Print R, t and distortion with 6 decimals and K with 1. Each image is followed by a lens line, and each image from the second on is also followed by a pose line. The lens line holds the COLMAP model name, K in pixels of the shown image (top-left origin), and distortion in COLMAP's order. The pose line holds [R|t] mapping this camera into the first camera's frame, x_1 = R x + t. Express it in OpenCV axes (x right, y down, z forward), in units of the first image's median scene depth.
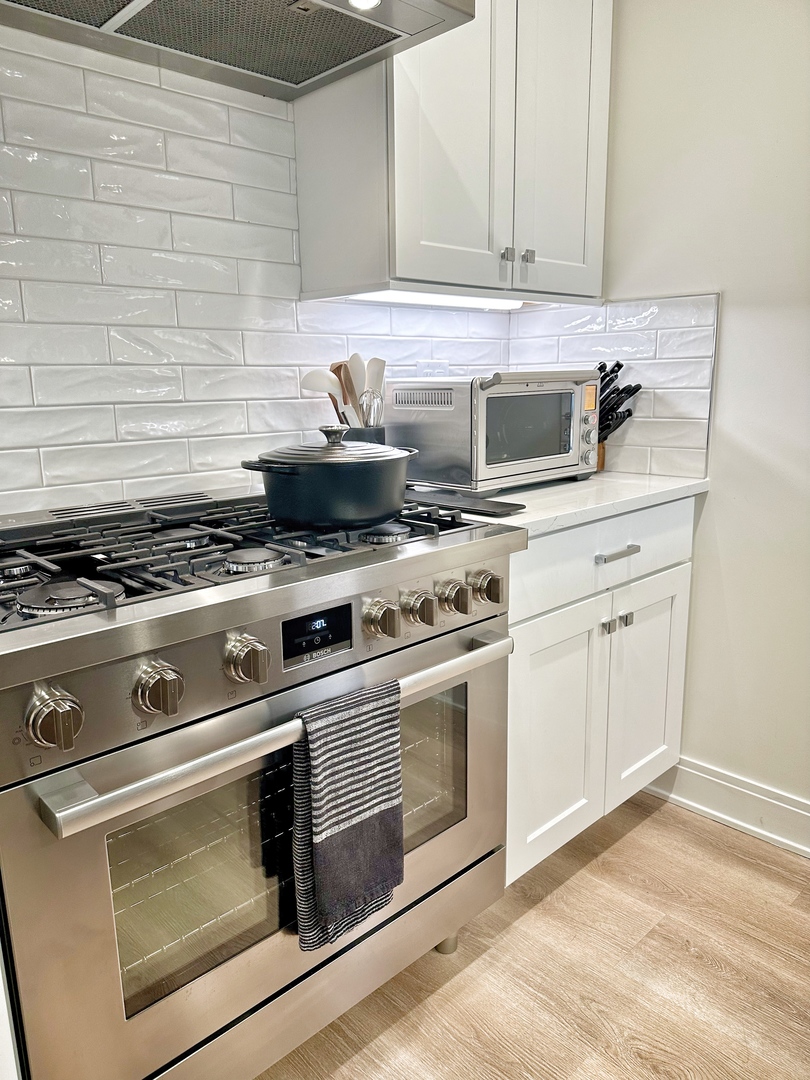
lens RADIAL K [[764.5, 0, 404.4], [0, 764.5, 540.7], [0, 0, 1]] dist [-0.000917, -0.007088]
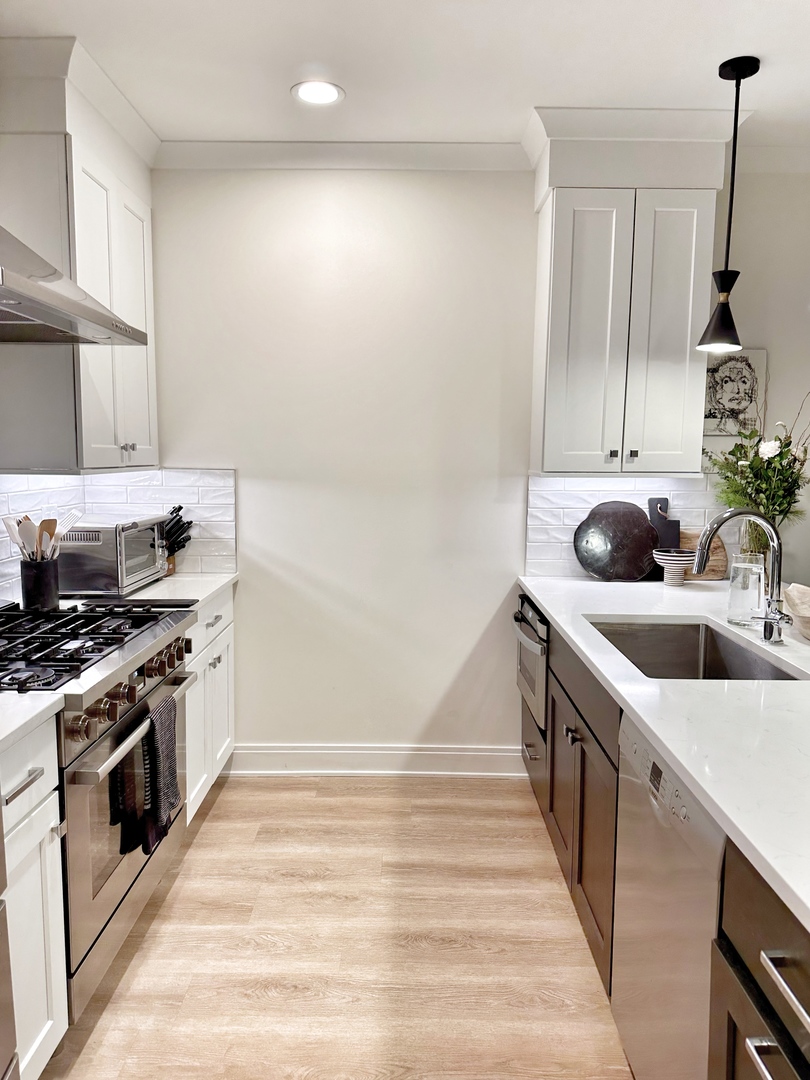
lens RADIAL K [[764.5, 0, 405.8], [0, 764.5, 539.8], [0, 0, 1]] dist [-0.000917, -0.007088]
pose [[0.691785, -0.058625, 0.719720, -0.621383], [0.135359, 0.989559, -0.049500, -0.019929], [-0.709304, 0.131663, 0.692498, -0.509043]]
